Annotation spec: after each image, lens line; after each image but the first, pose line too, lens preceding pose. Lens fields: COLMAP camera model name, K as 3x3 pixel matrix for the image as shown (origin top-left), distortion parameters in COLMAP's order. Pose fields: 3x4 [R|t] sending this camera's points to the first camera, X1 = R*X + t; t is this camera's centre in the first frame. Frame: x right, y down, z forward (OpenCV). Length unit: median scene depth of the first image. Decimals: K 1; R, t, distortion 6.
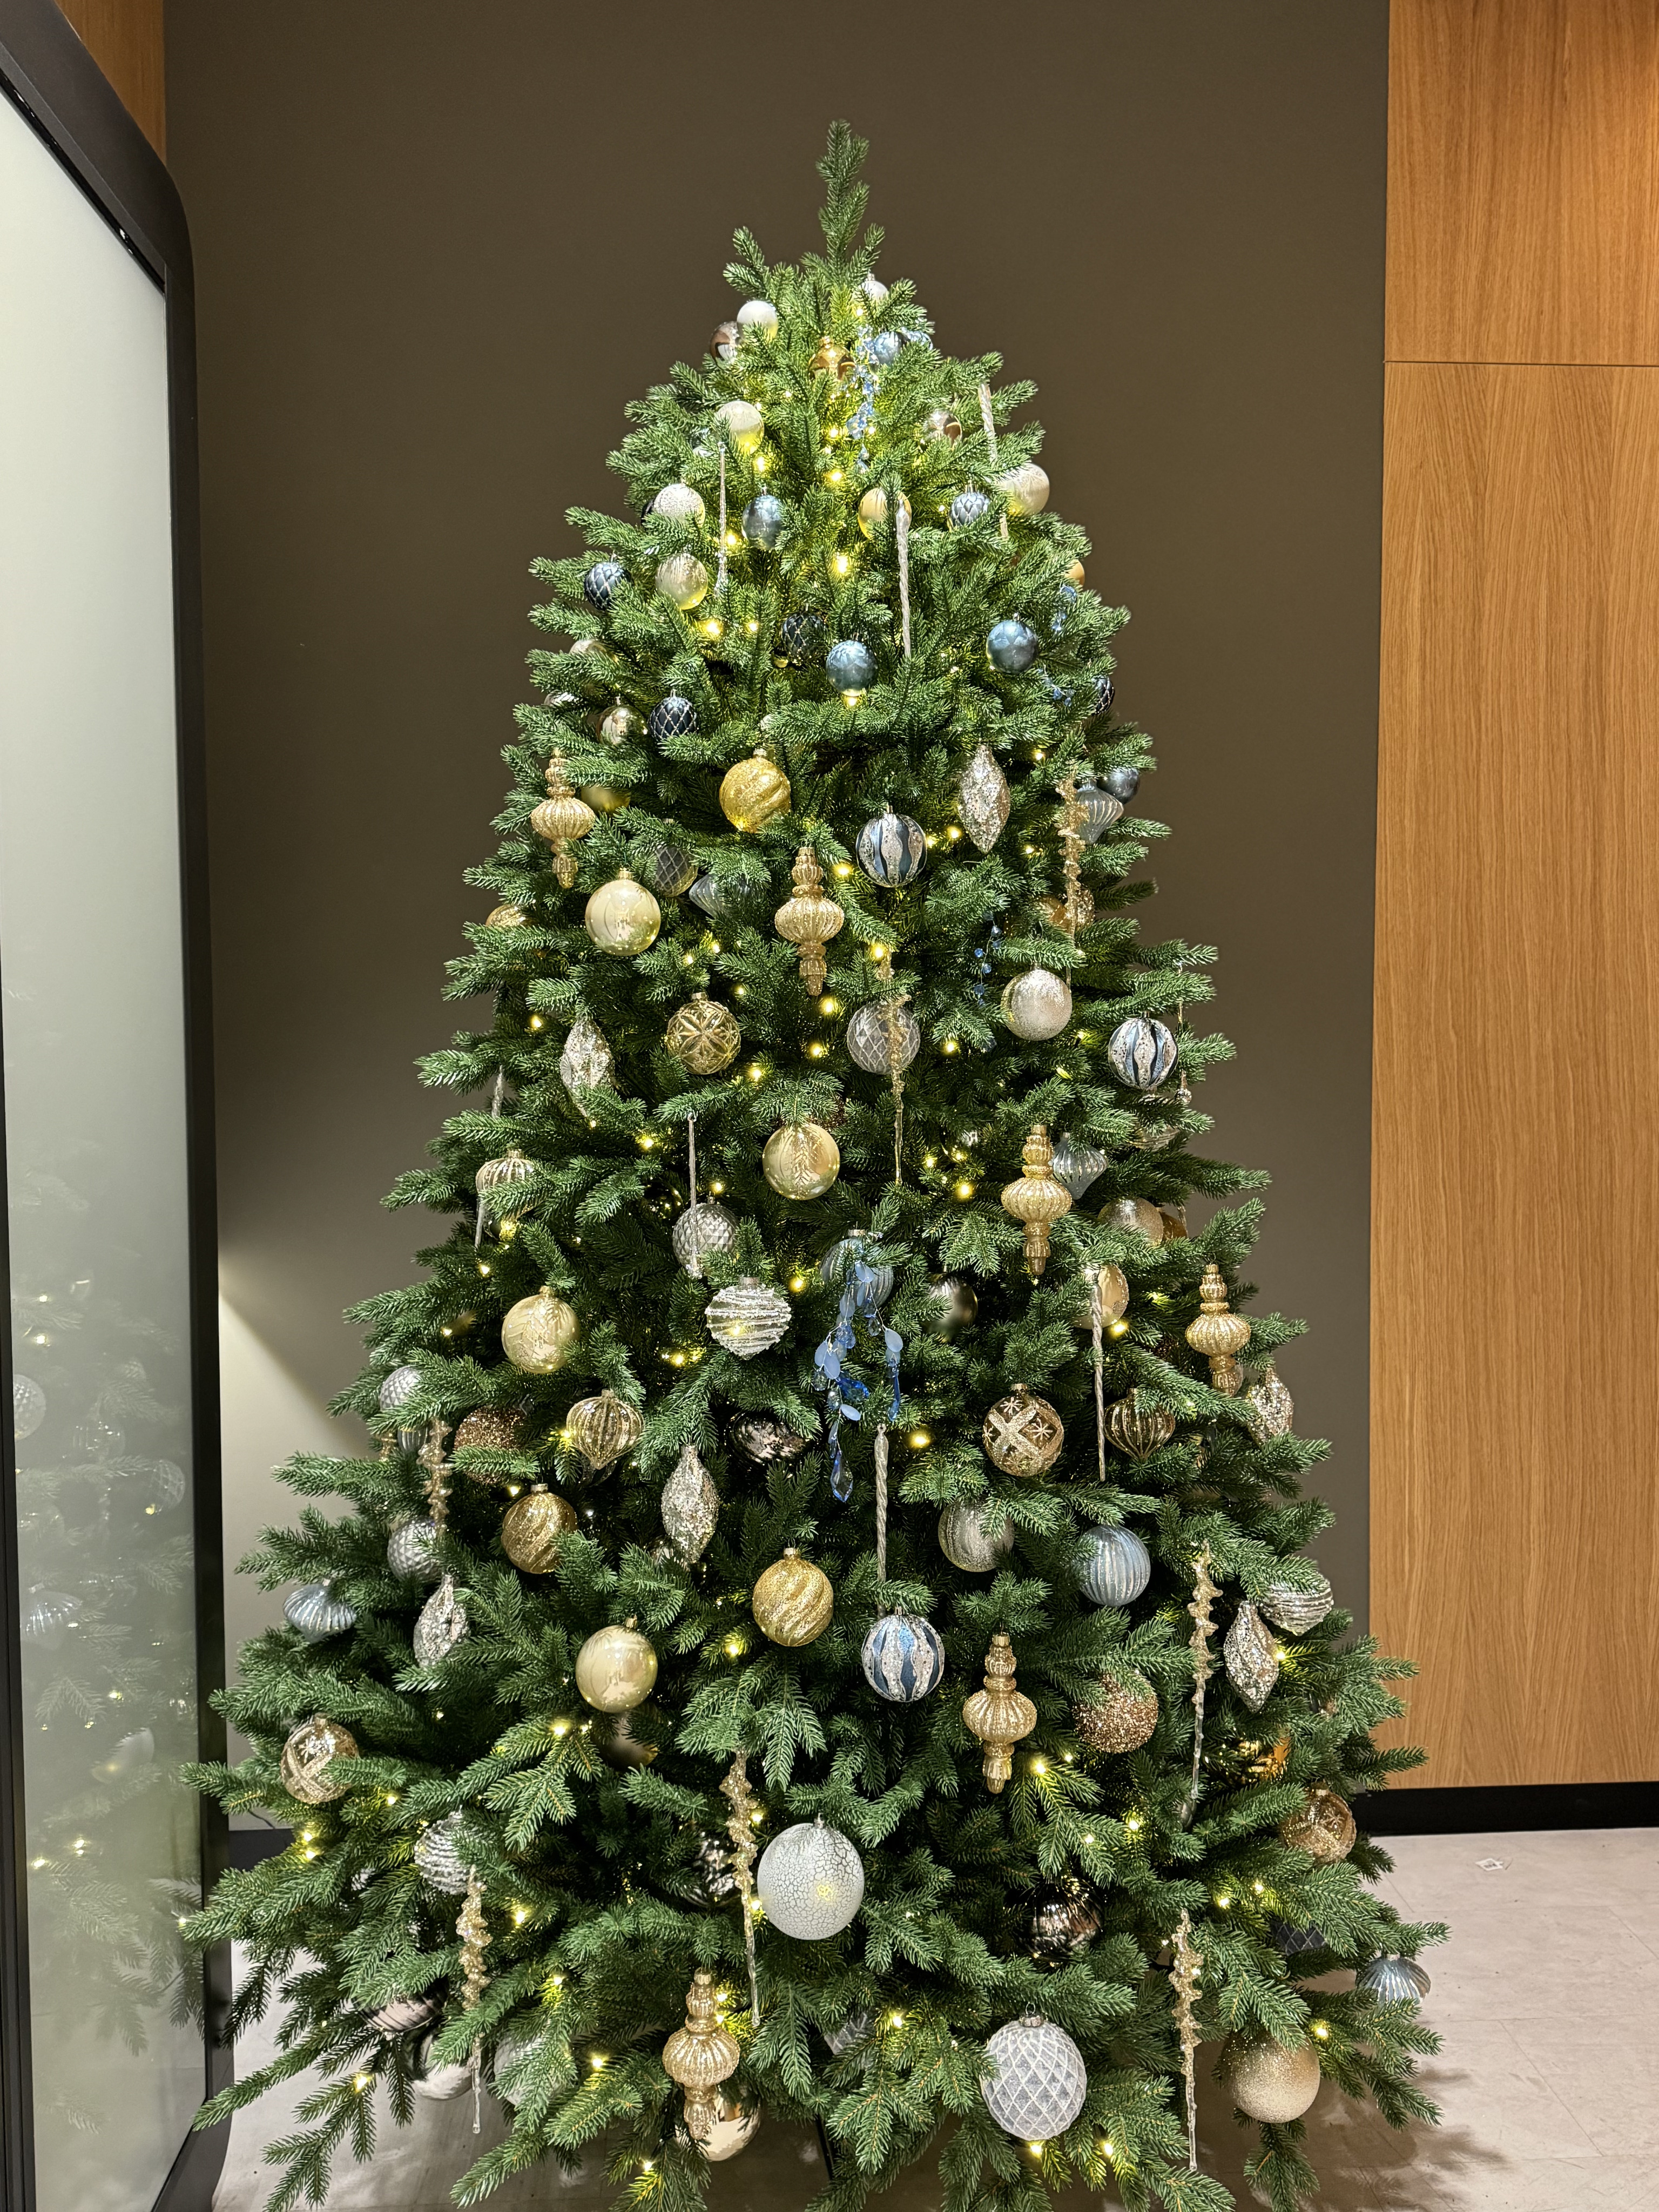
lens RADIAL K [[1816.5, 0, 829.8], [0, 1816.5, 1105.3], [0, 0, 1]] dist [0.071659, -0.090647]
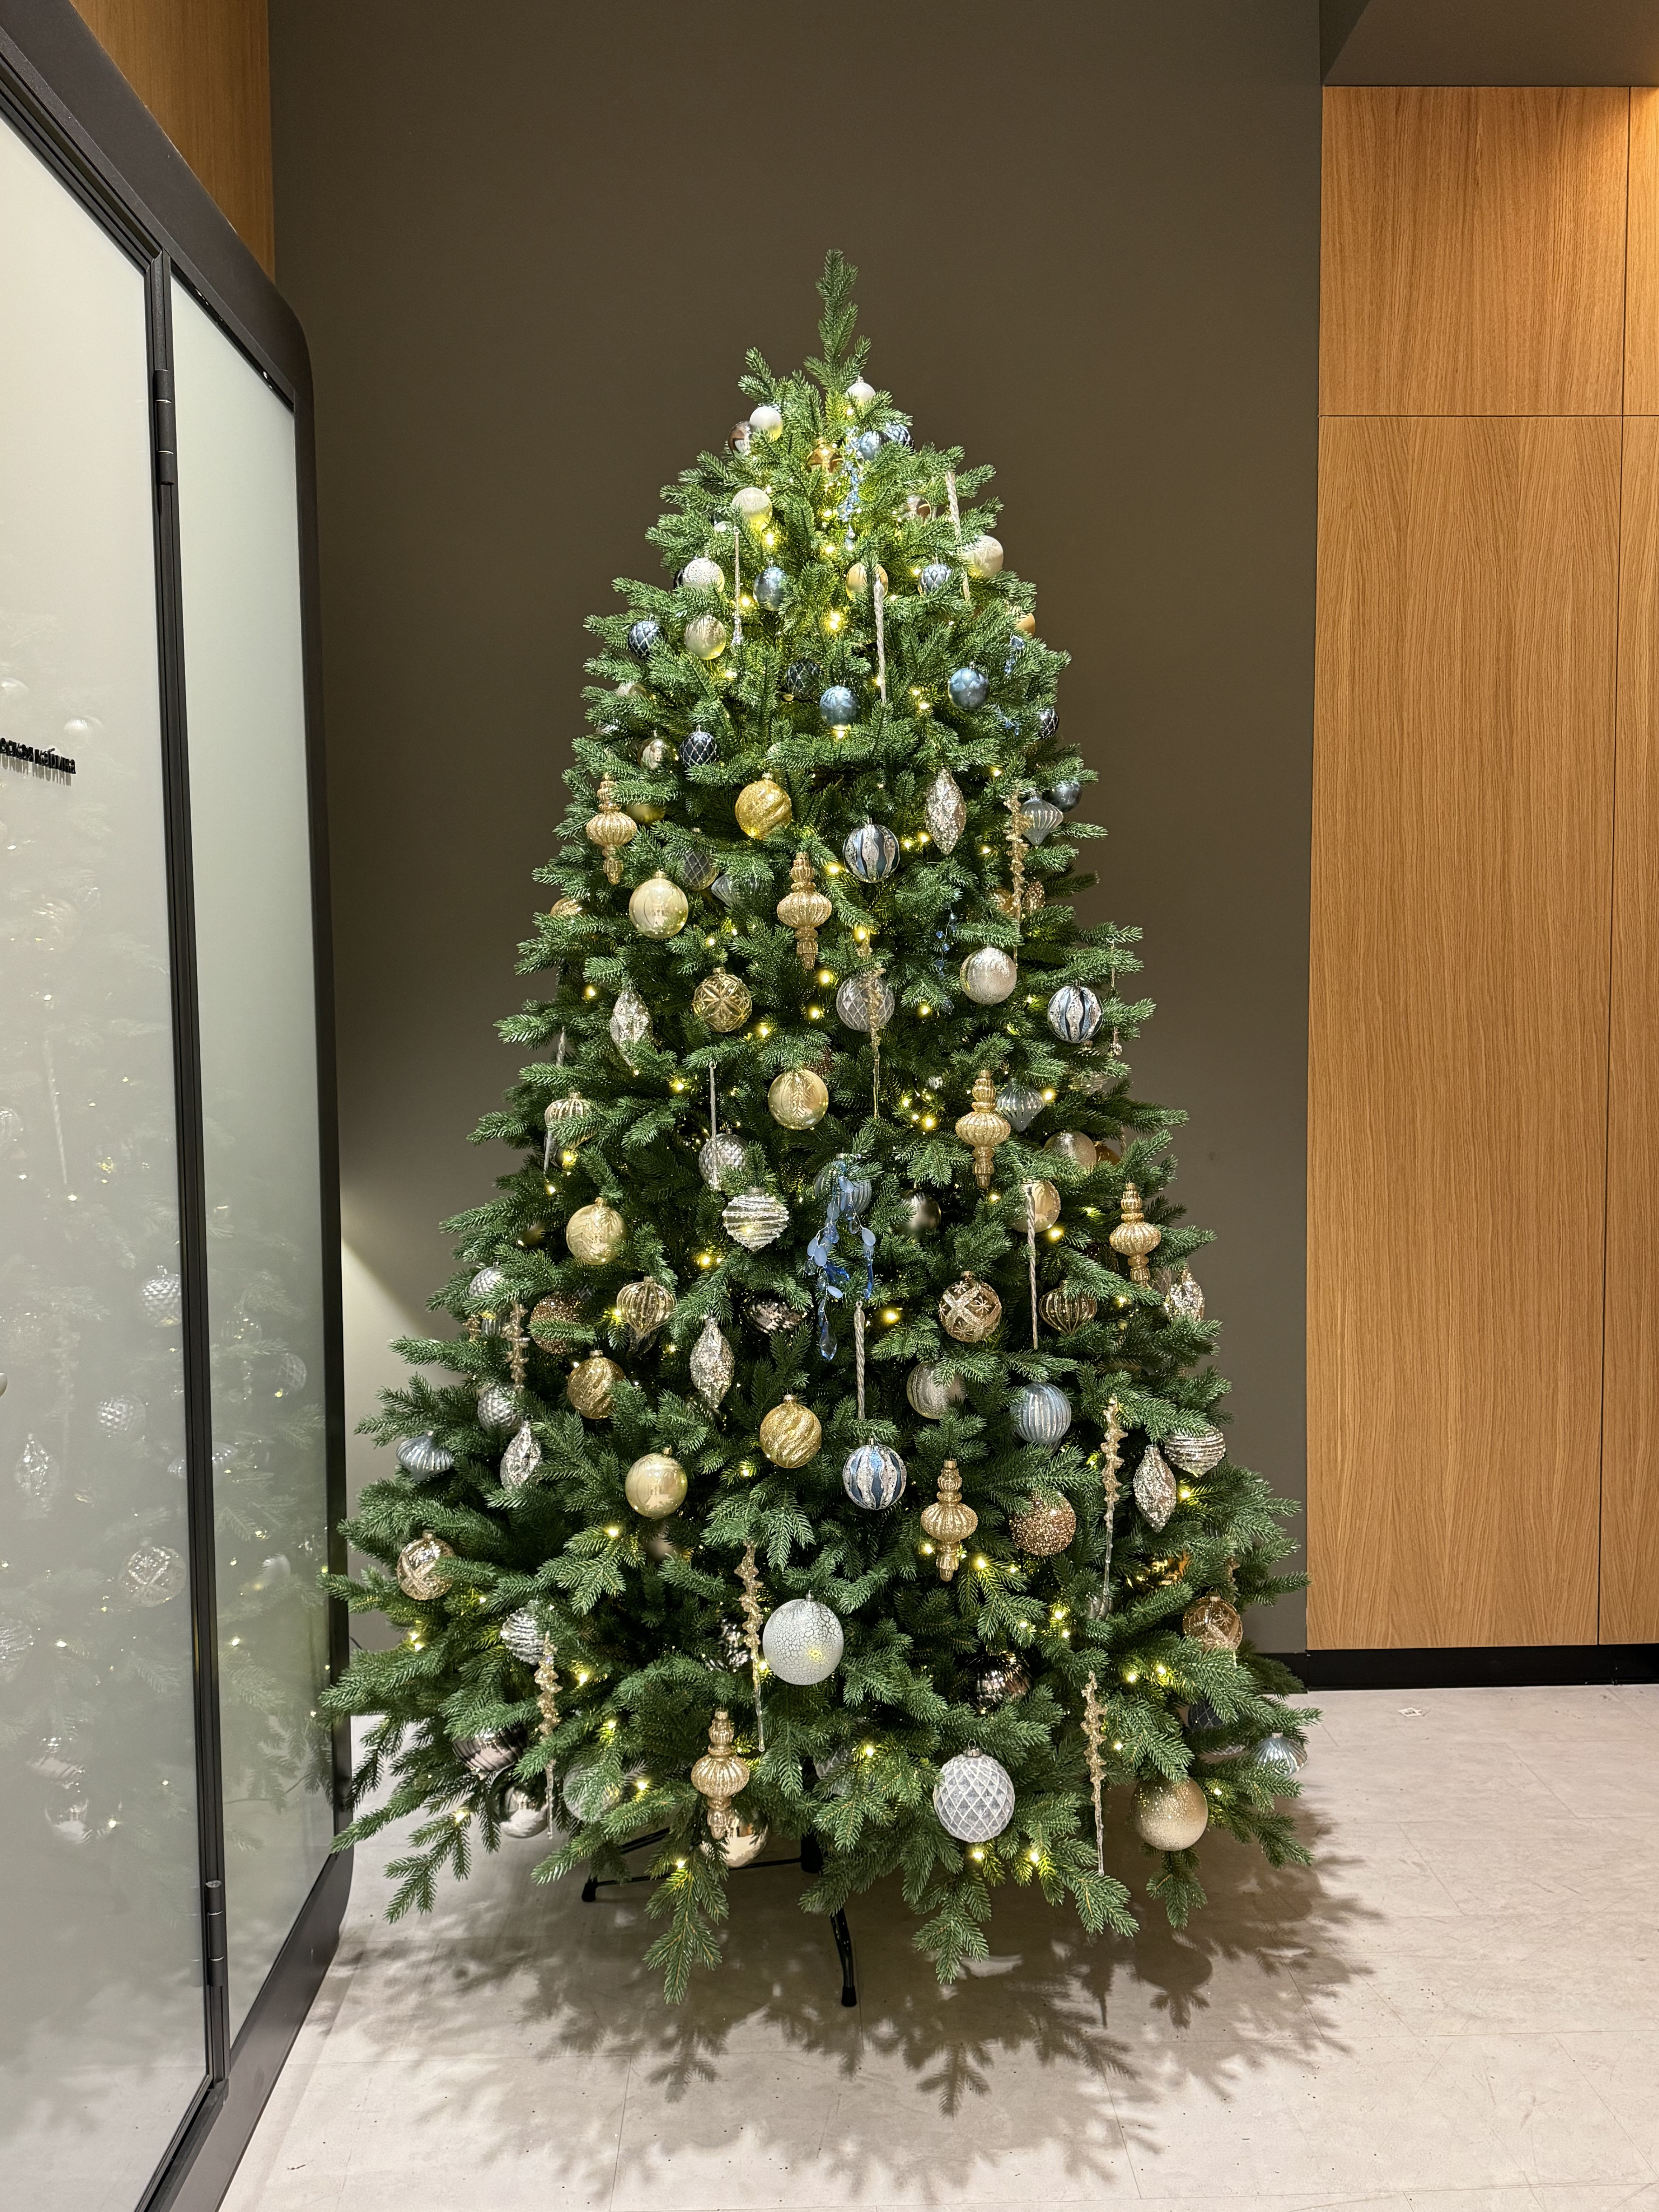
lens RADIAL K [[1813.1, 0, 834.8], [0, 1813.1, 1108.0], [0, 0, 1]] dist [0.101995, -0.142402]
pose [[0.999647, -0.002898, -0.026420, 0.040947], [0.003339, 0.999856, 0.016658, 0.014847], [0.026368, -0.016740, 0.999512, -0.258323]]
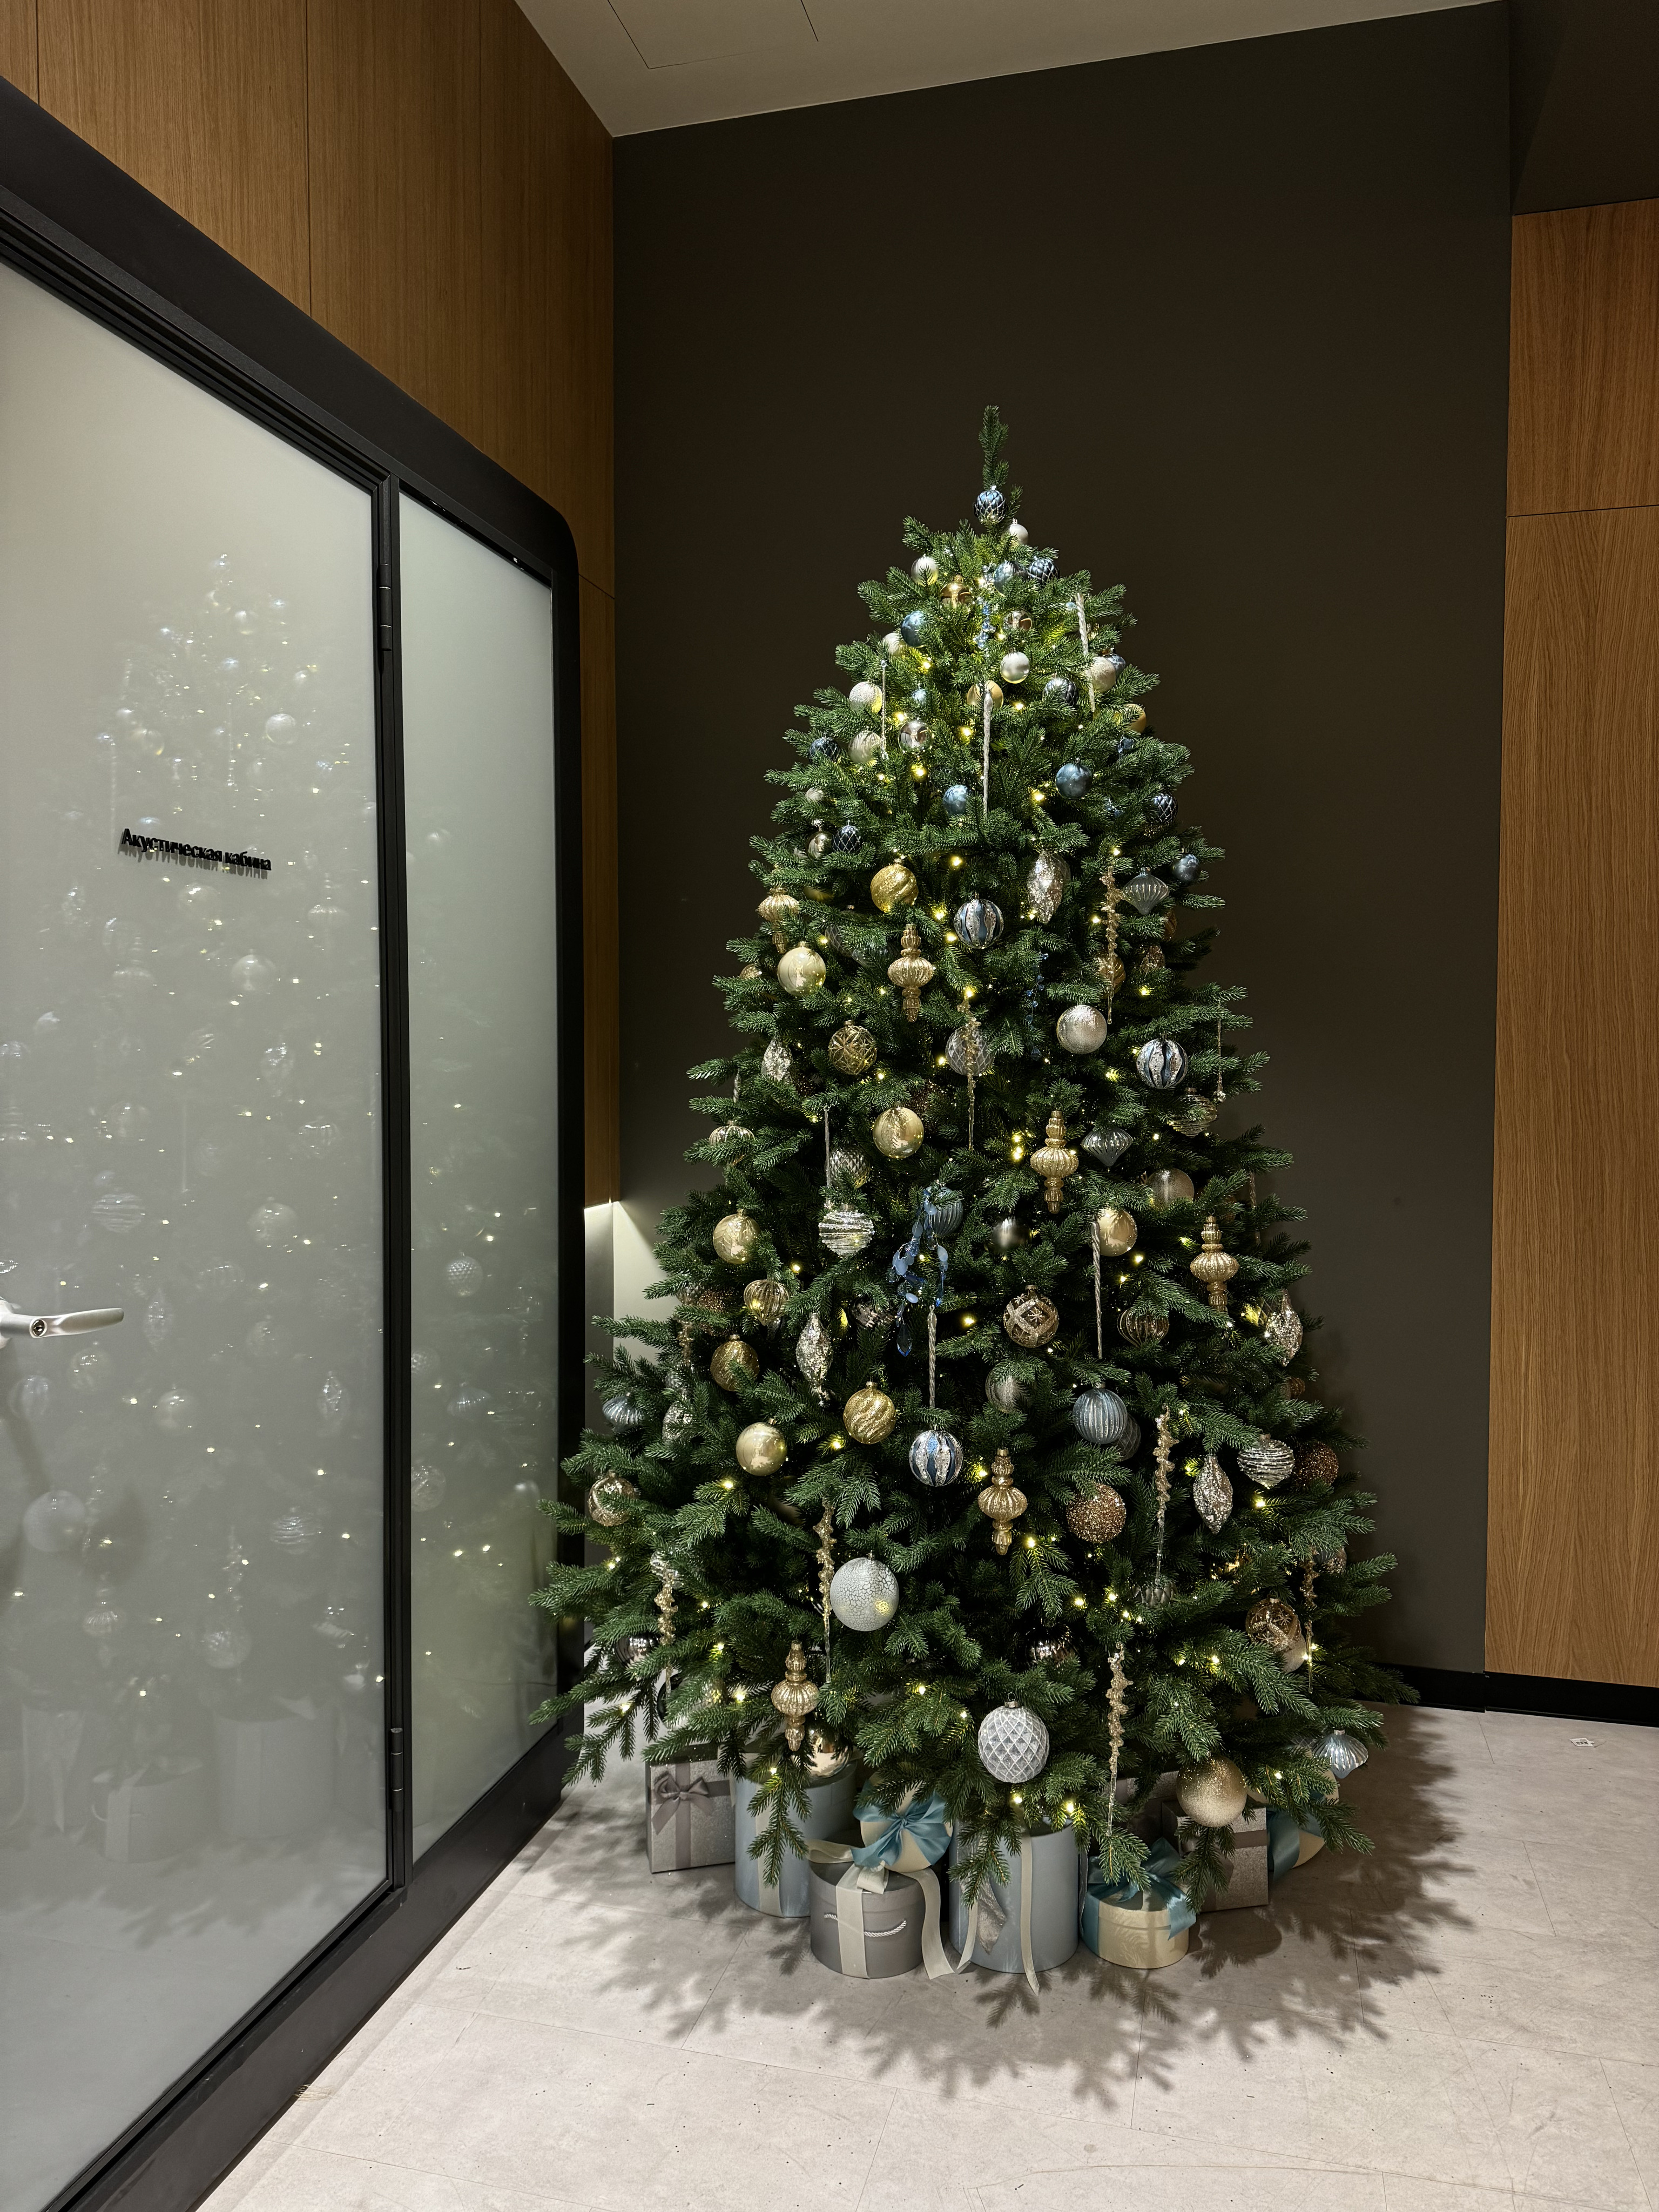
lens RADIAL K [[1566.9, 0, 838.6], [0, 1566.9, 1107.9], [0, 0, 1]] dist [0.066308, -0.068836]
pose [[0.952025, 0.018372, -0.305468, 0.312389], [-0.021762, 0.999734, -0.007696, 0.020529], [0.305245, 0.013974, 0.952171, -0.235763]]
